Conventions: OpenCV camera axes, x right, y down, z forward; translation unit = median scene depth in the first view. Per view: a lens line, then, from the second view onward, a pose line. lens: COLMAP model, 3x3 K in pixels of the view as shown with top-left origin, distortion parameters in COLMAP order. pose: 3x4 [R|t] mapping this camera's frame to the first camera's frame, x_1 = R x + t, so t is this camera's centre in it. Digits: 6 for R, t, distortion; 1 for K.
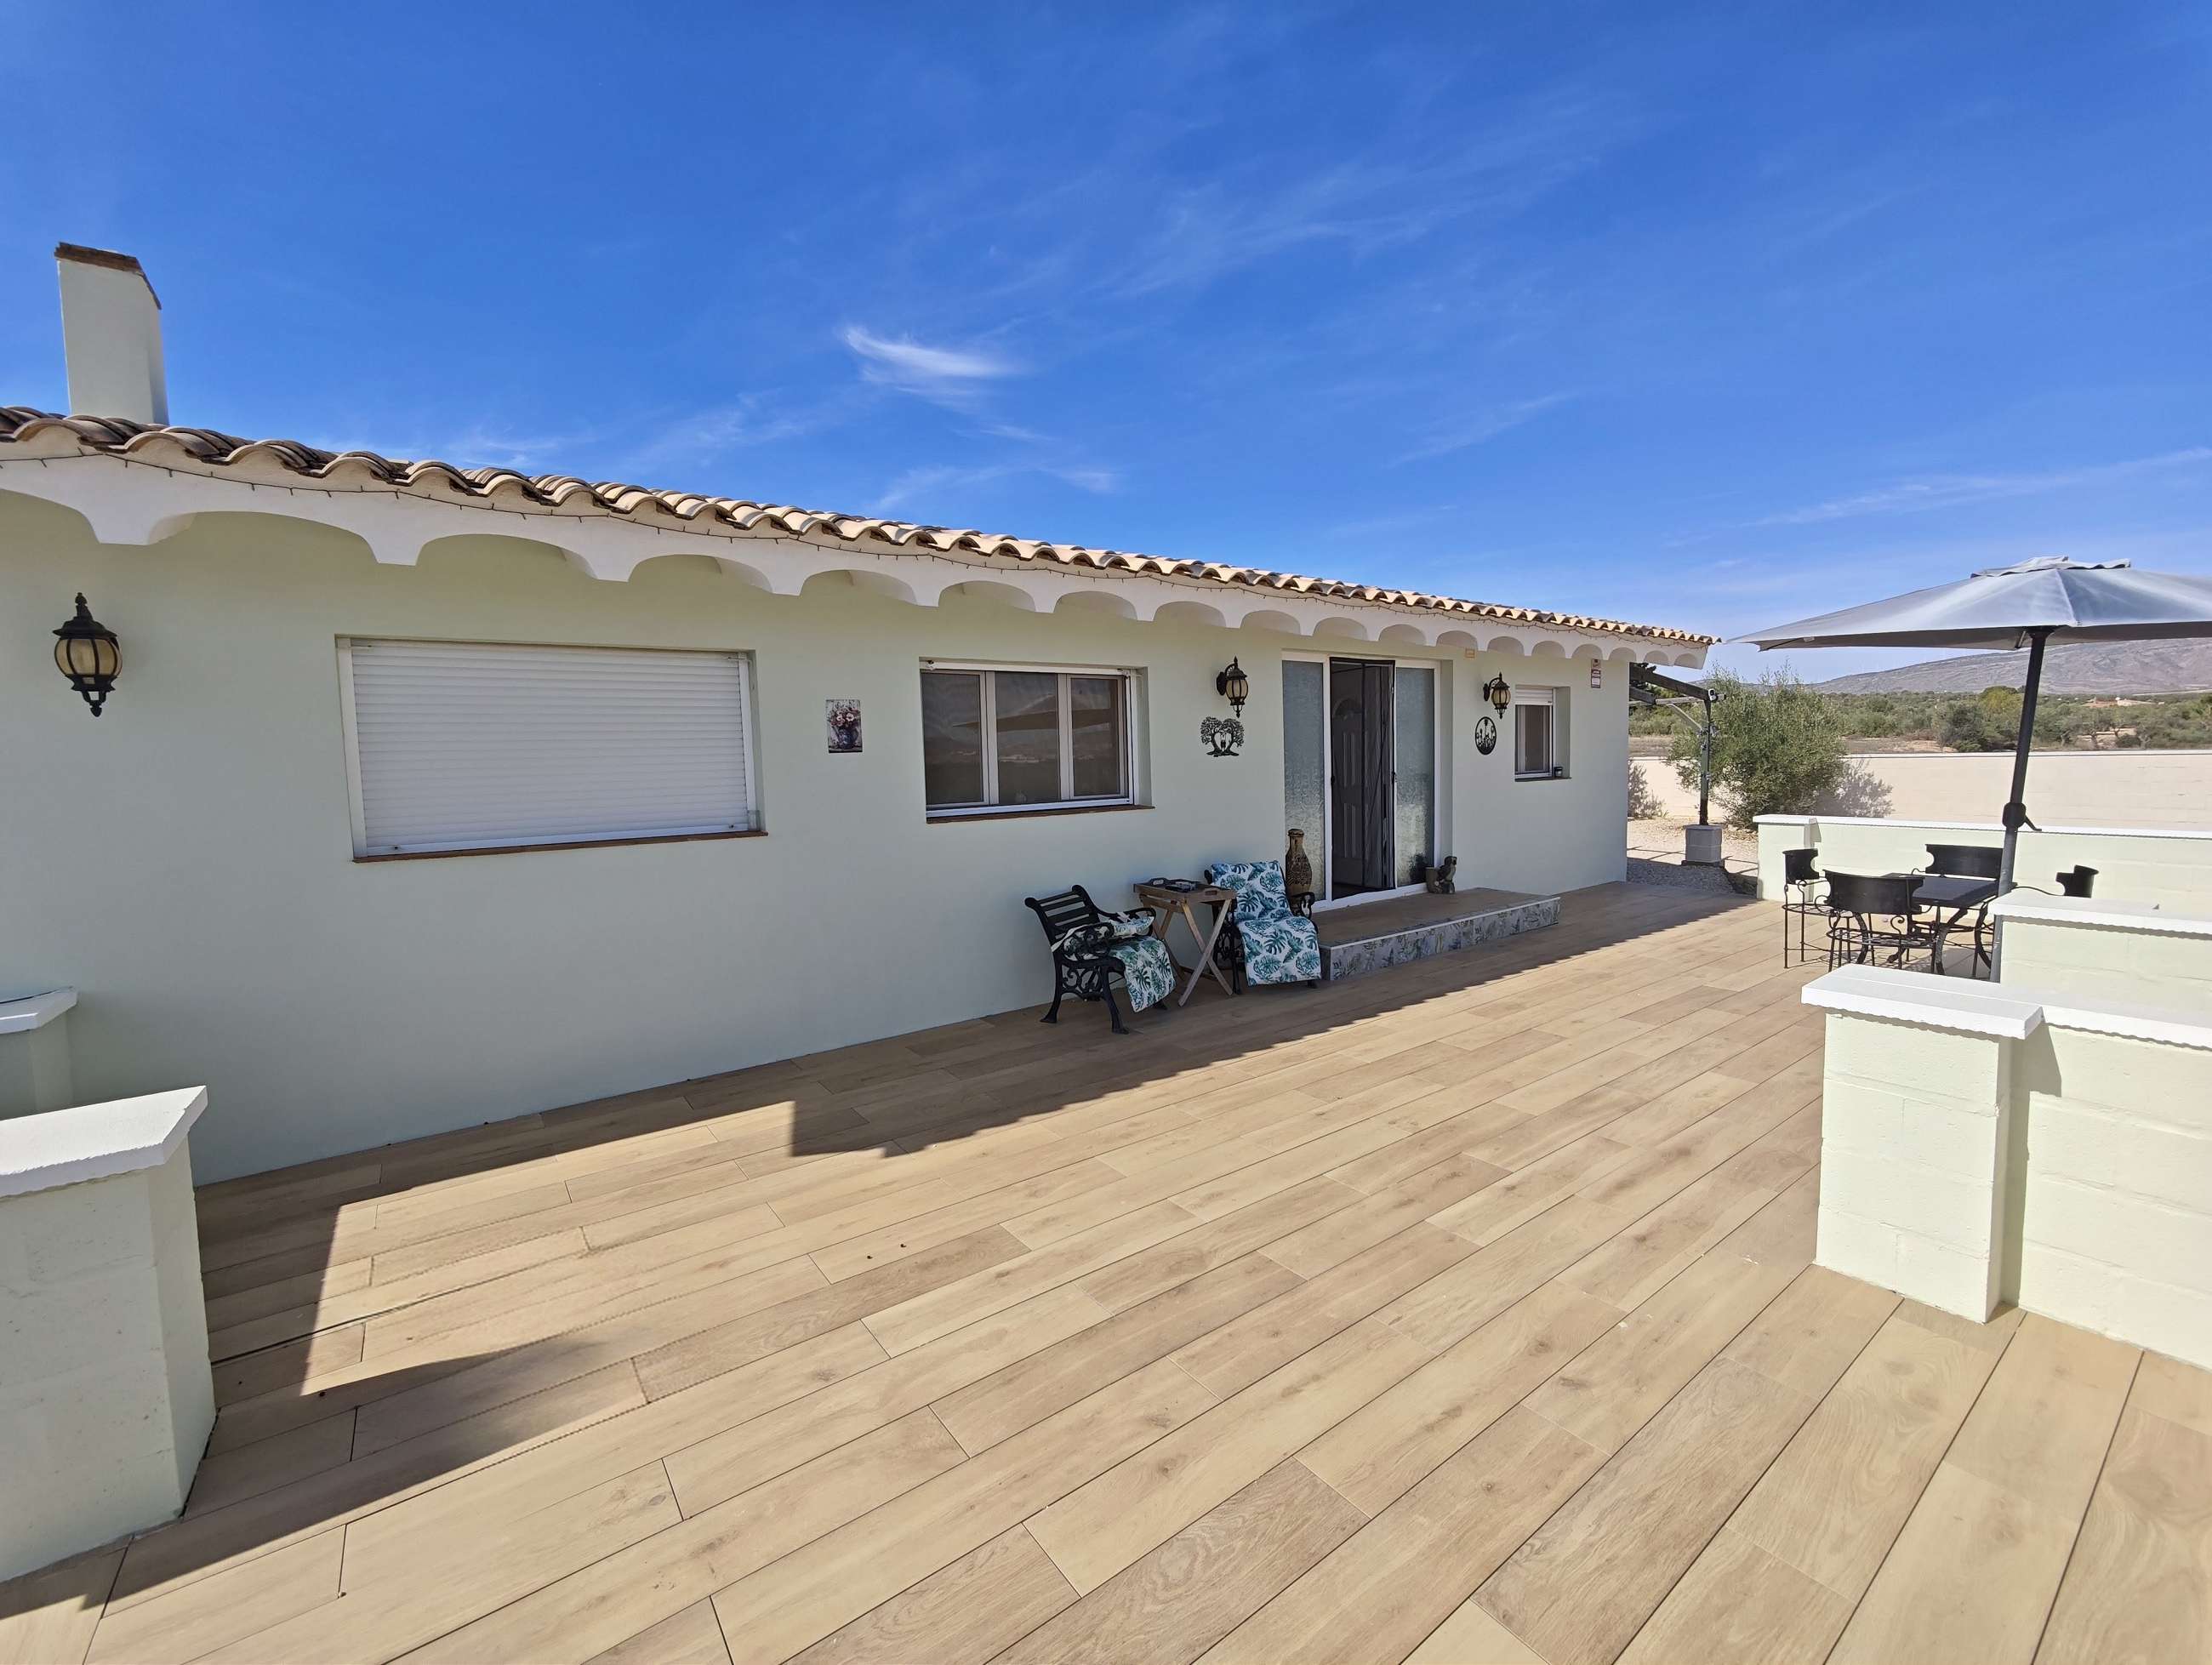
lens RADIAL K [[915.8, 0, 1090.6], [0, 915.8, 827.8], [0, 0, 1]] dist [-0.004621, 0.001148]
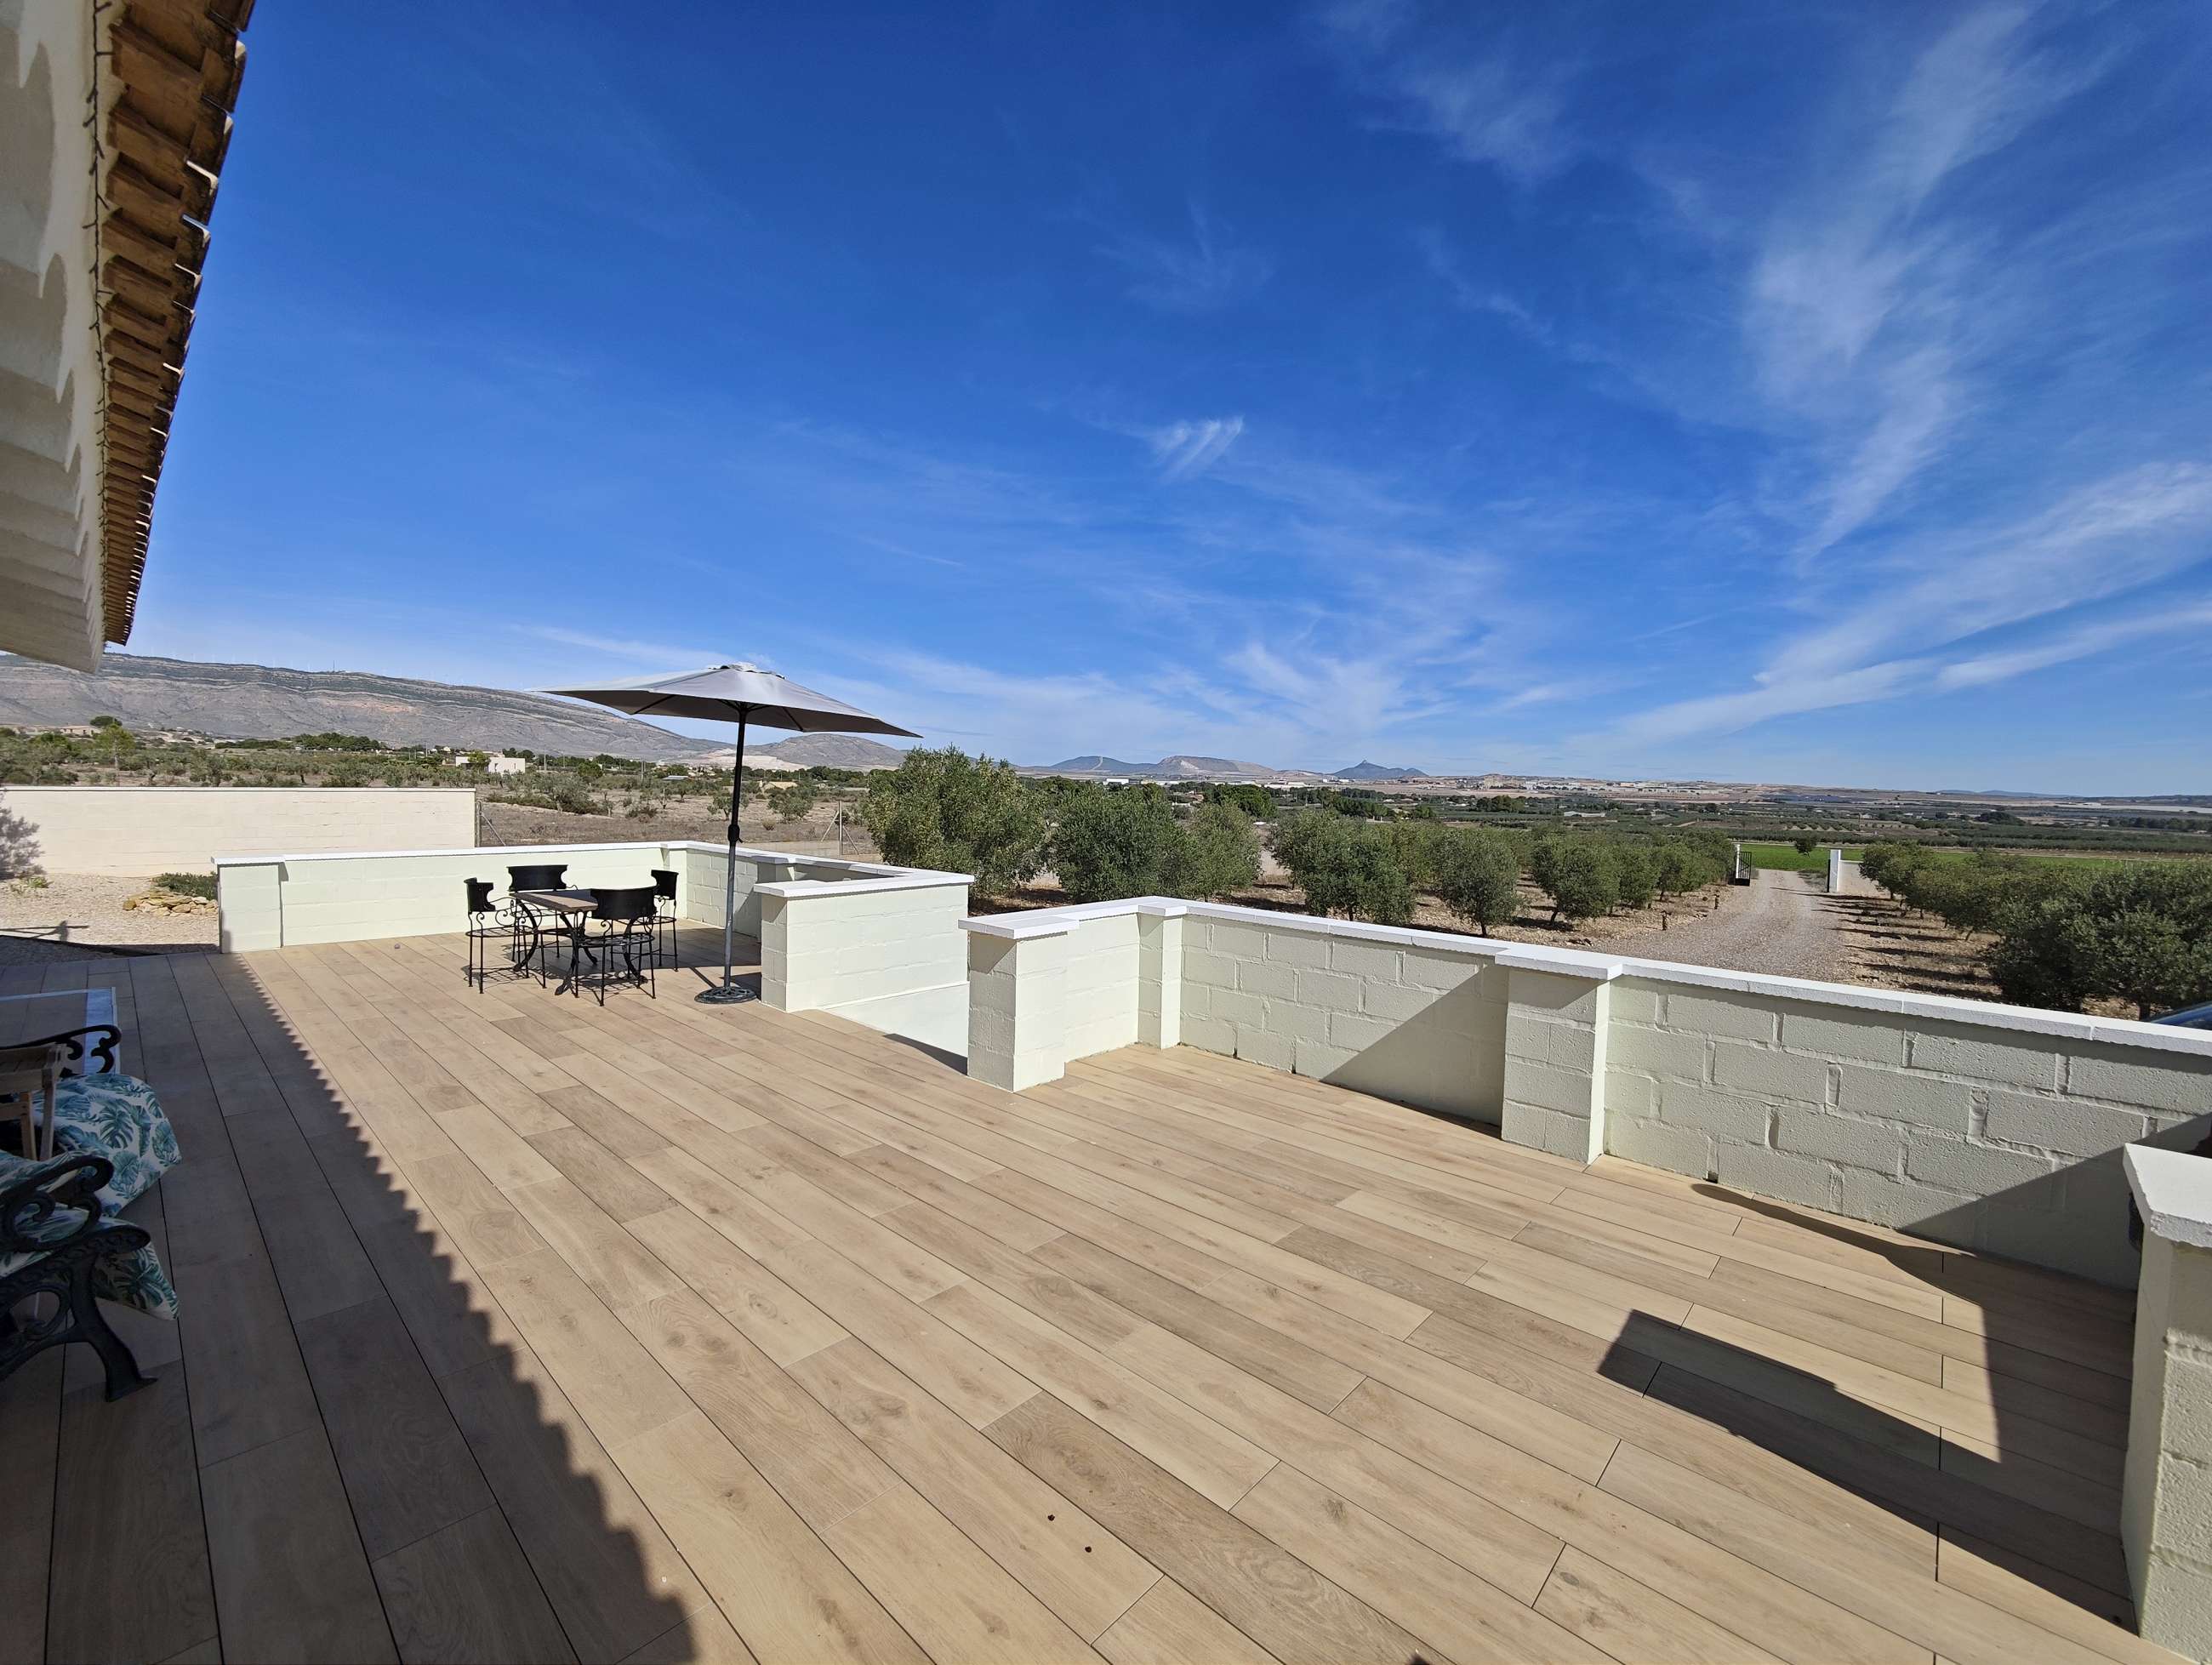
lens RADIAL K [[915.8, 0, 1125.1], [0, 915.8, 823.2], [0, 0, 1]] dist [-0.004621, 0.001148]
pose [[-0.202524, -0.018256, 0.979107, -0.755646], [0.062912, 0.997518, 0.031612, -0.048747], [-0.977254, 0.068000, -0.200873, 0.933962]]
